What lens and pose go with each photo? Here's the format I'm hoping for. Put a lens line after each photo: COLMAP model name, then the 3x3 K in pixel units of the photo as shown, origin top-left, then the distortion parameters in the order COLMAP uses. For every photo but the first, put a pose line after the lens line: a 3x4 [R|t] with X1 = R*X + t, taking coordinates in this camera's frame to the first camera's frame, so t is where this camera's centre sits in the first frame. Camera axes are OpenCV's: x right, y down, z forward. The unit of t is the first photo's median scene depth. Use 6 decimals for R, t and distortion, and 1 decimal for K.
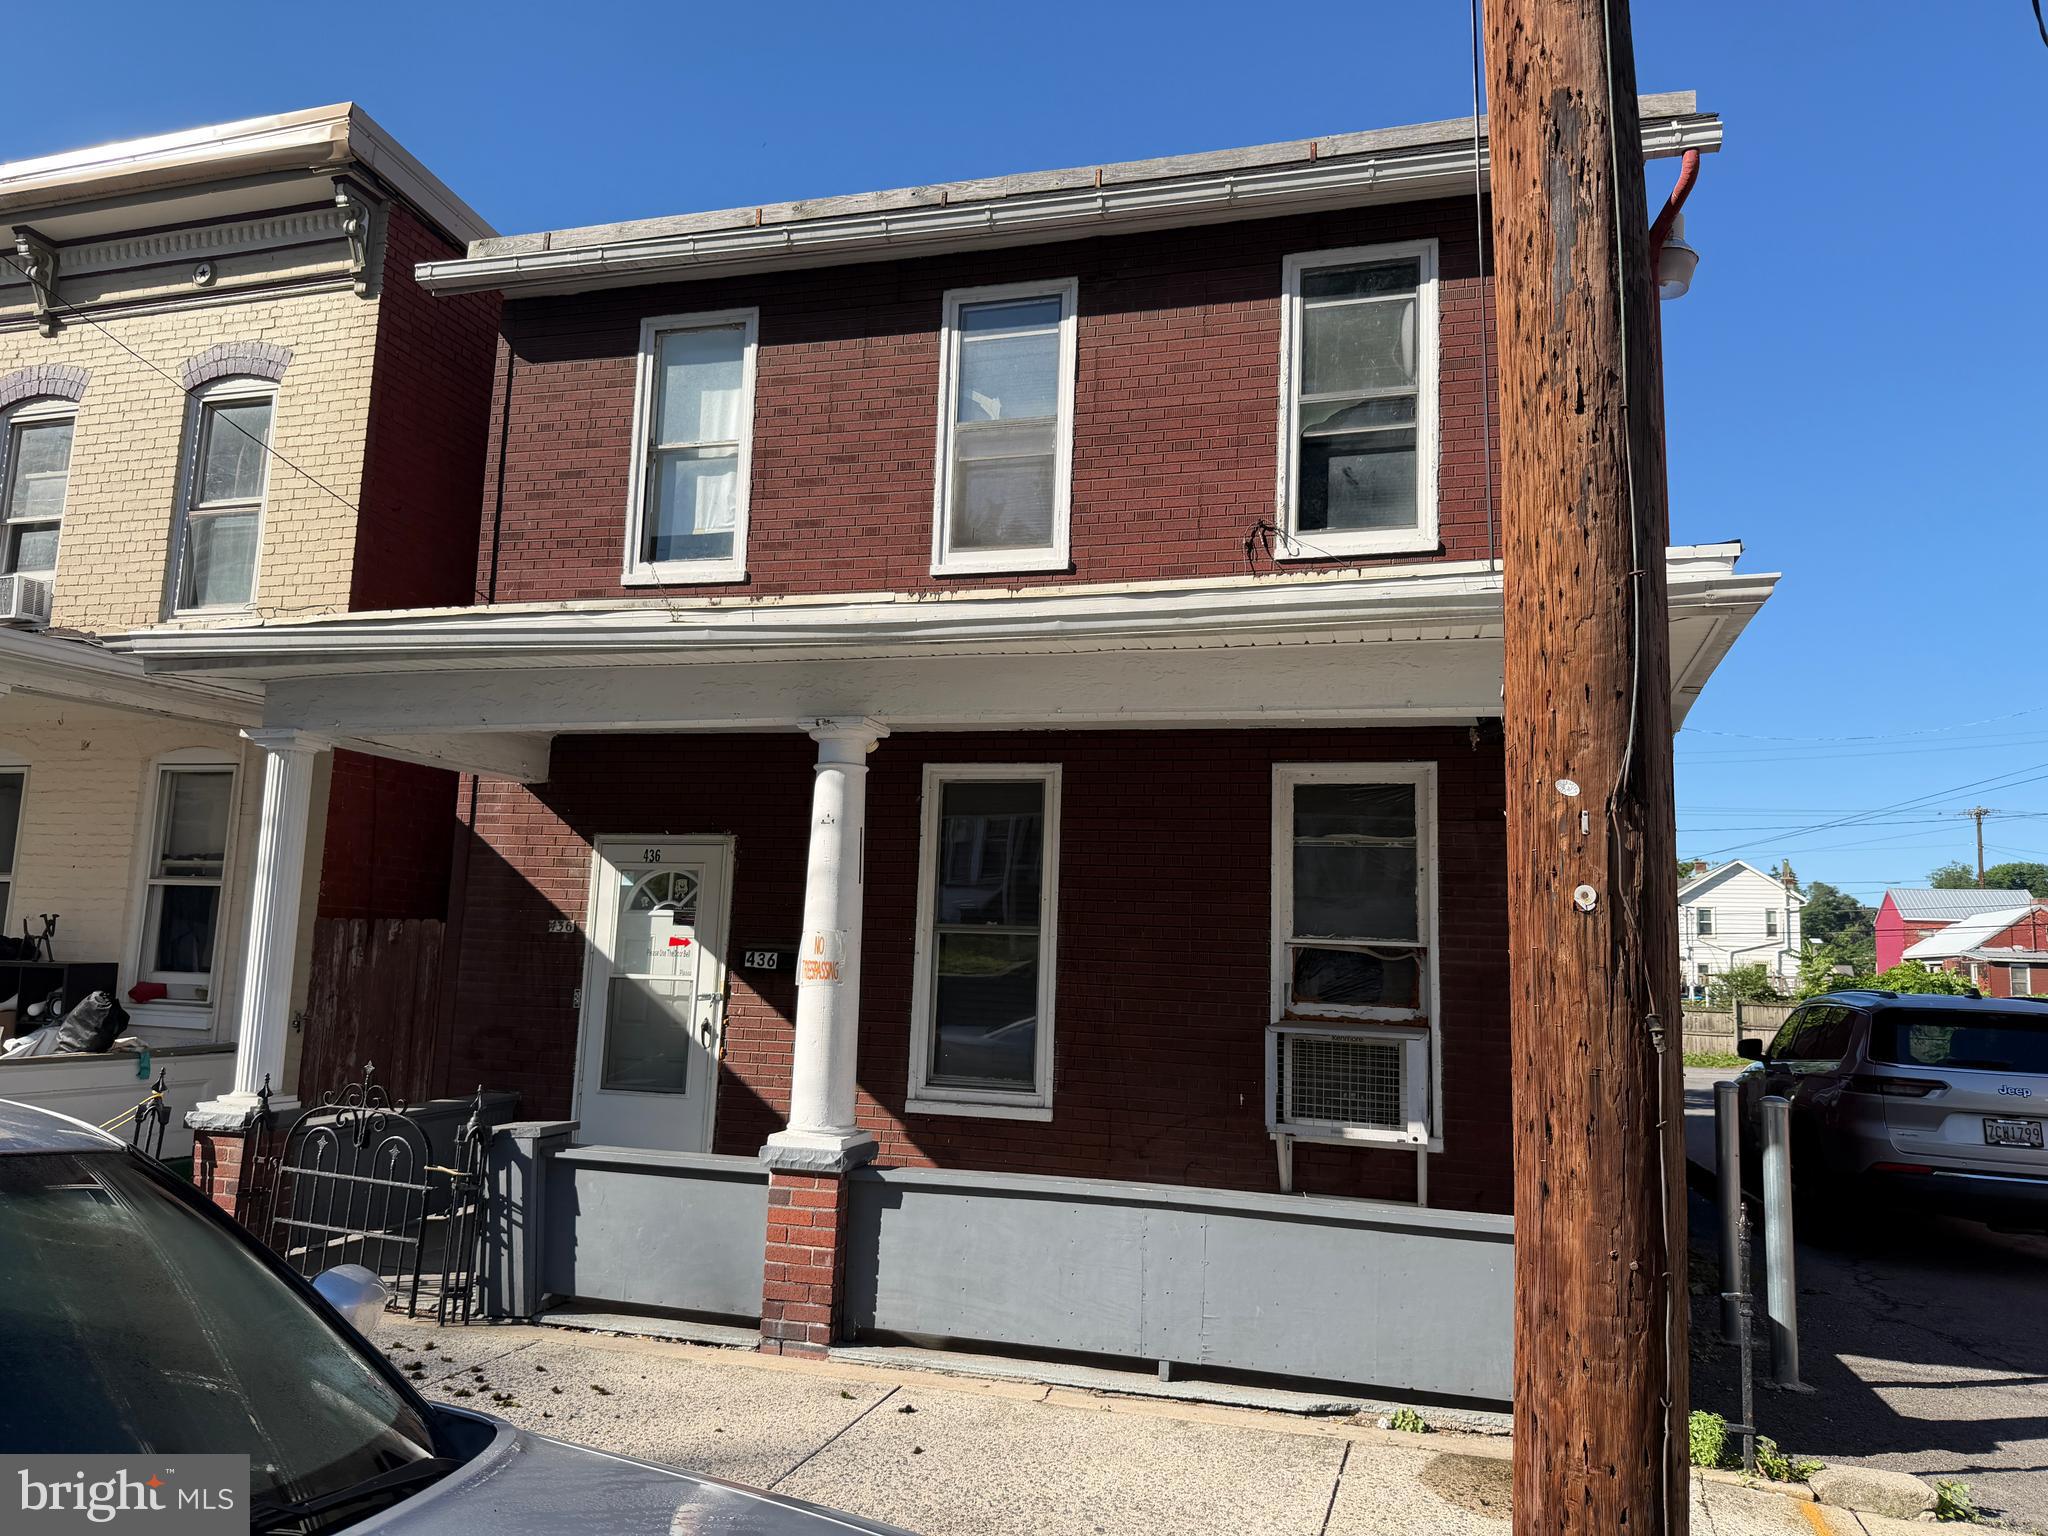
lens RADIAL K [[1454.1, 0, 1062.0], [0, 1454.1, 735.3], [0, 0, 1]] dist [0.067064, -0.096943]
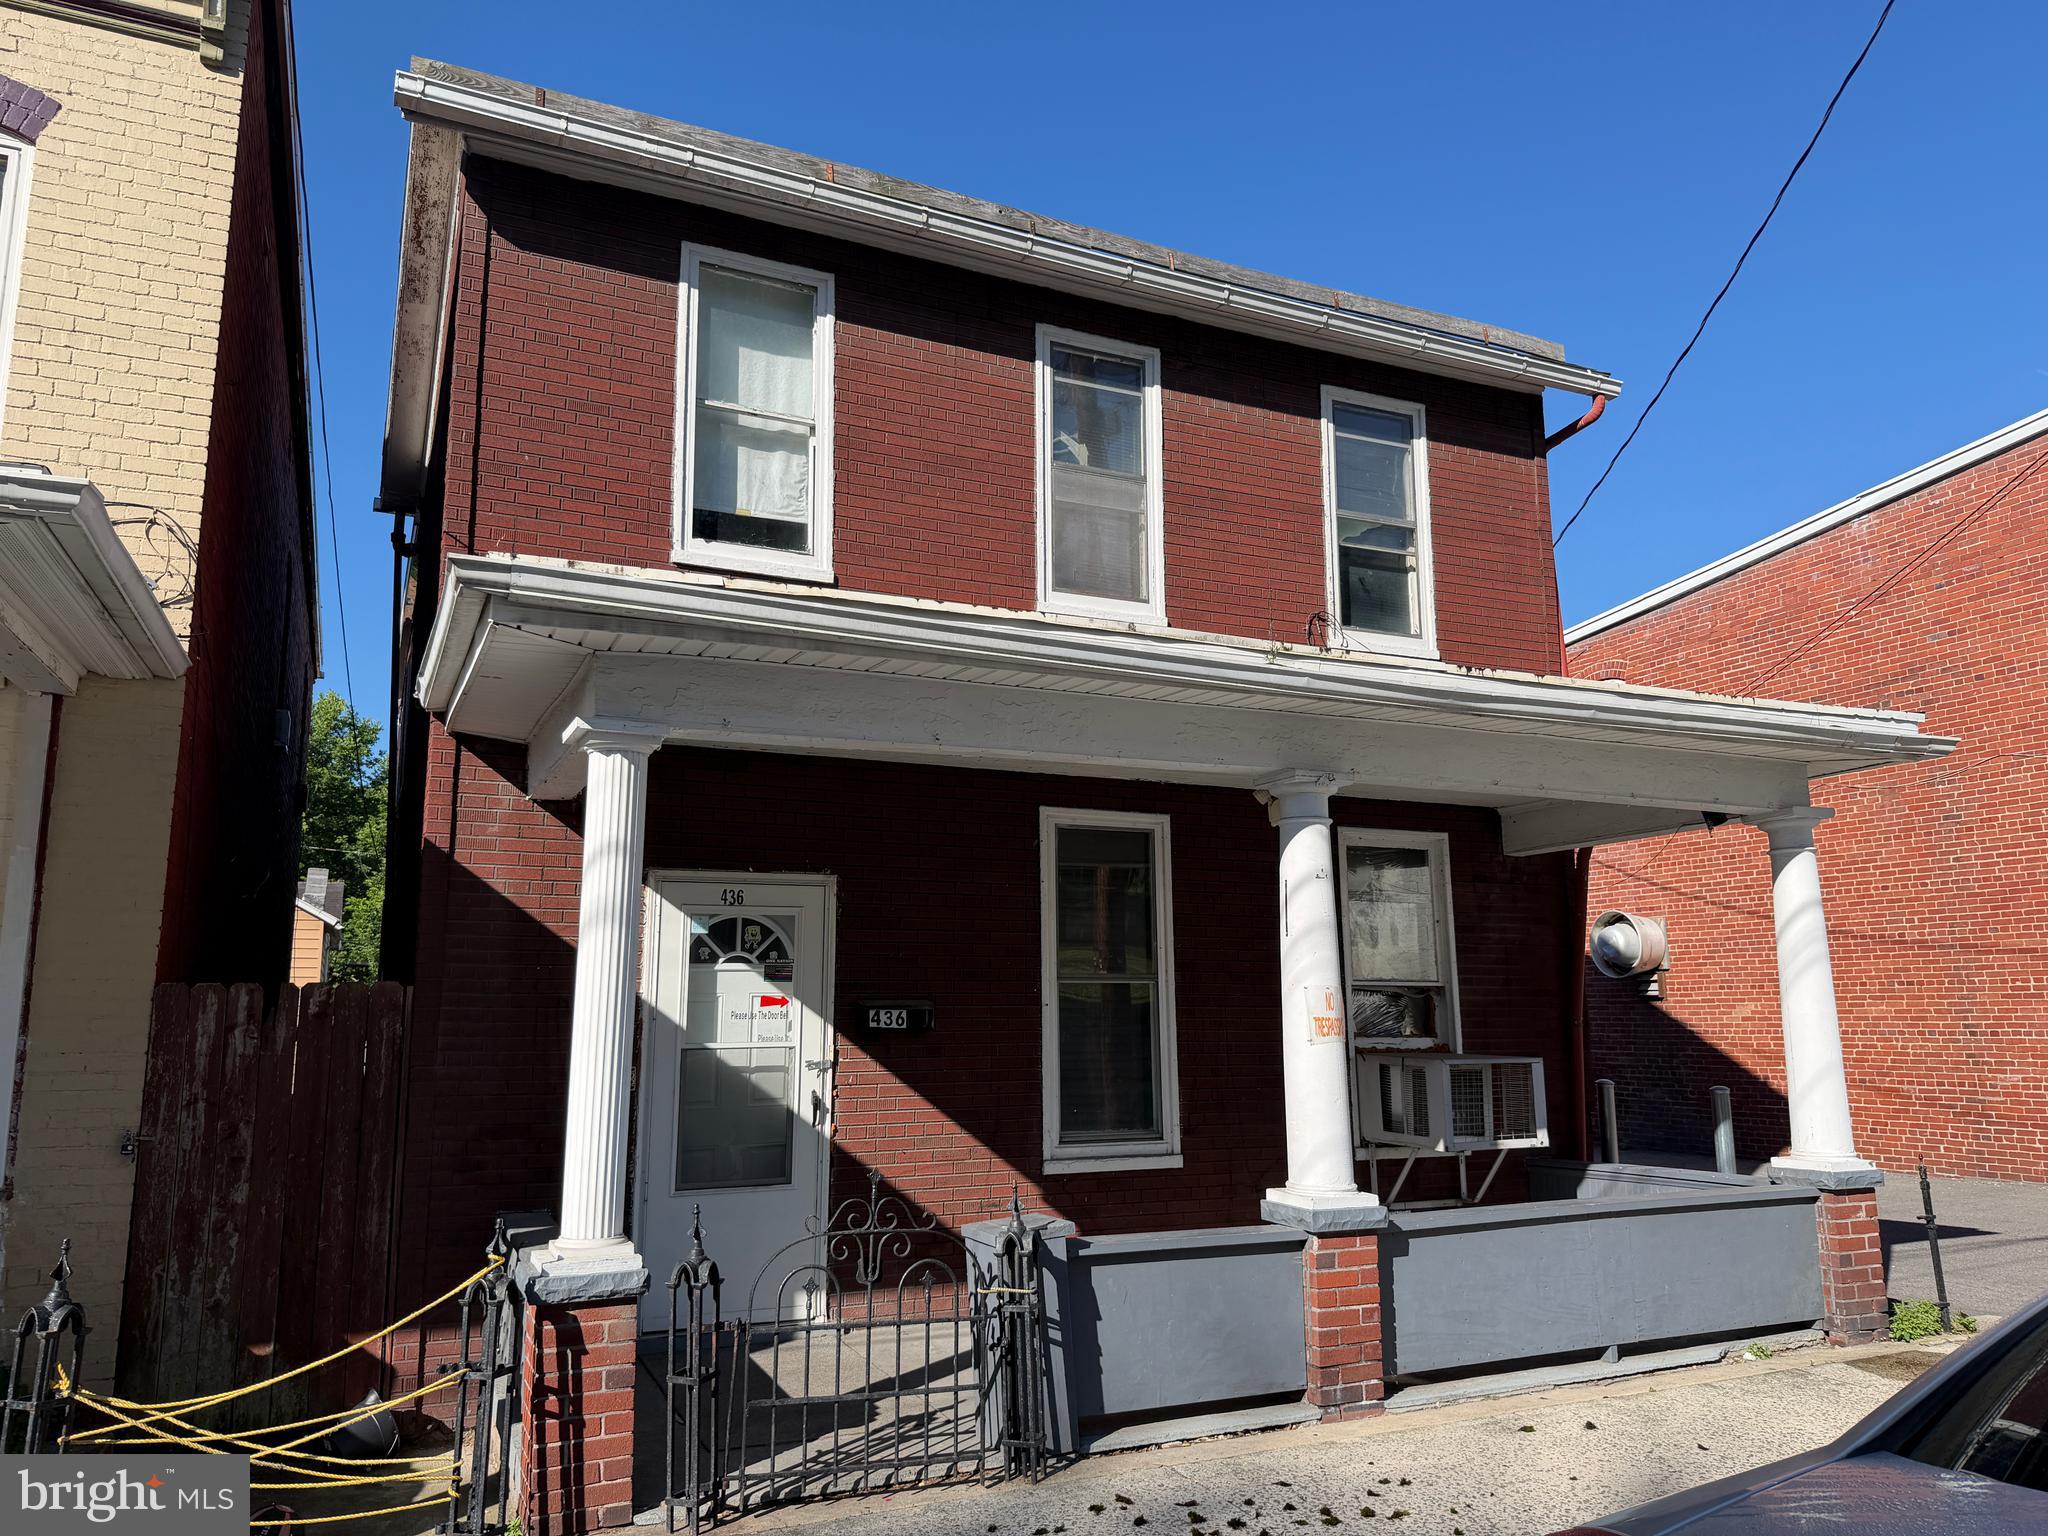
lens RADIAL K [[1454.1, 0, 969.7], [0, 1454.1, 722.9], [0, 0, 1]] dist [0.067064, -0.096943]
pose [[0.748885, 0.091647, 0.656332, -0.752689], [-0.073751, 0.995765, -0.054892, 0.020192], [-0.658583, -0.007298, 0.752473, 0.300958]]
